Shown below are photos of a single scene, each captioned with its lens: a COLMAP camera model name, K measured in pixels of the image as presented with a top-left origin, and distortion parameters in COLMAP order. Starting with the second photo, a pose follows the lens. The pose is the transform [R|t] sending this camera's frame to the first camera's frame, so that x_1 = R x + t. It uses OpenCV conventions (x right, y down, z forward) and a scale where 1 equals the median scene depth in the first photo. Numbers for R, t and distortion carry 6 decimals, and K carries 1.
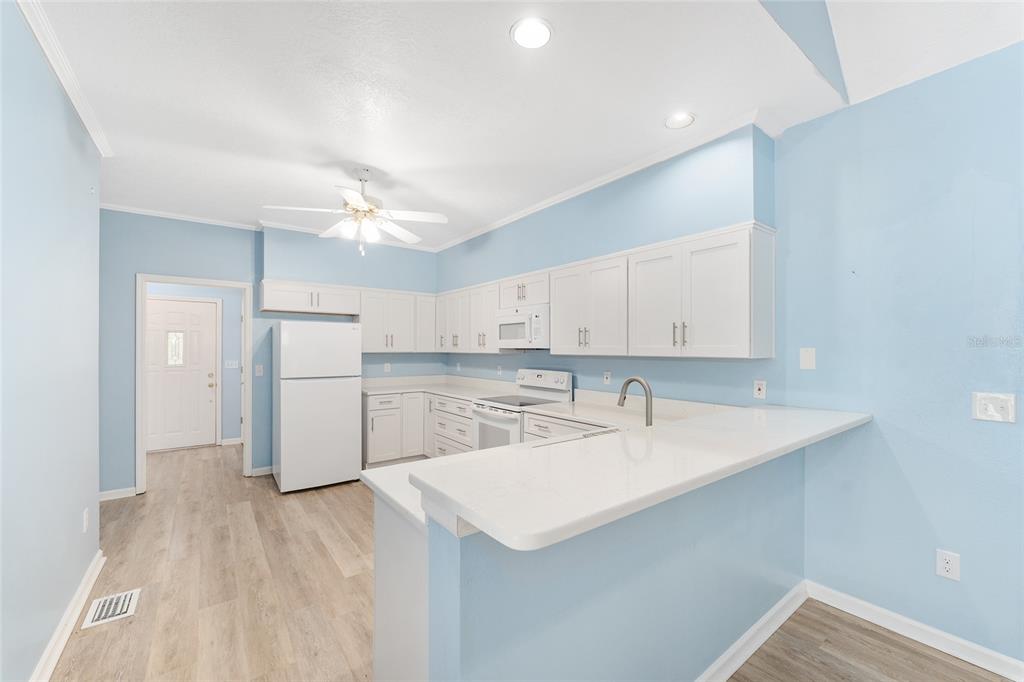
lens RADIAL K [[416.8, 0, 517.9], [0, 416.8, 351.2], [0, 0, 1]] dist [0.000182, -0.000082]
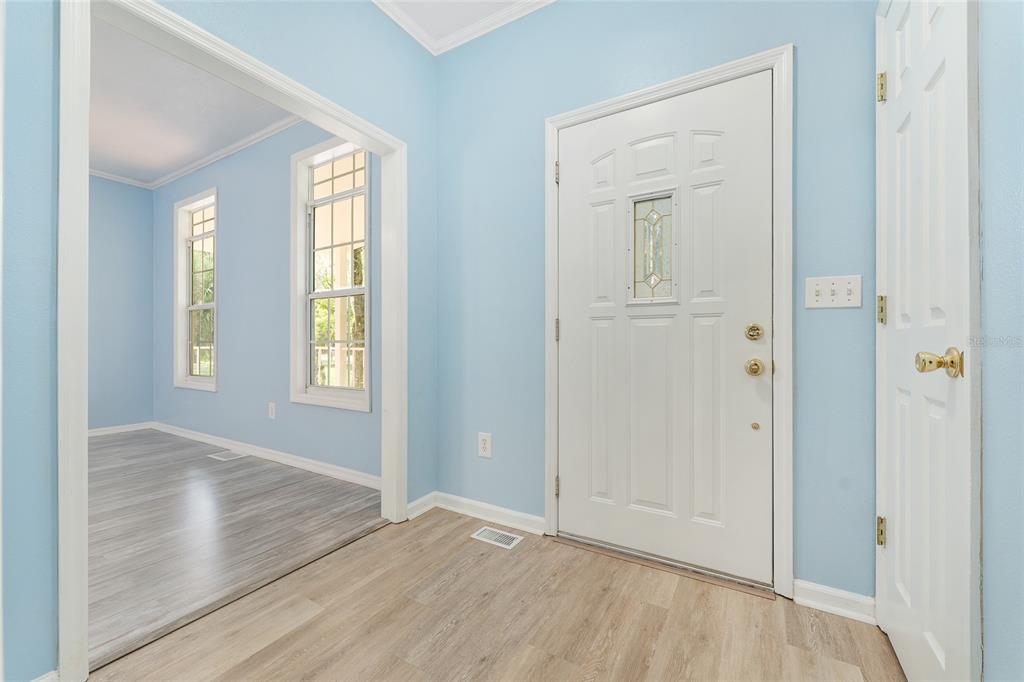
lens RADIAL K [[416.8, 0, 509.0], [0, 416.8, 341.7], [0, 0, 1]] dist [0.000182, -0.000082]
pose [[0.363025, 0.001904, -0.931778, -0.475709], [0.003305, 0.999989, 0.003331, 0.054848], [0.931774, -0.004288, 0.363014, 0.660887]]
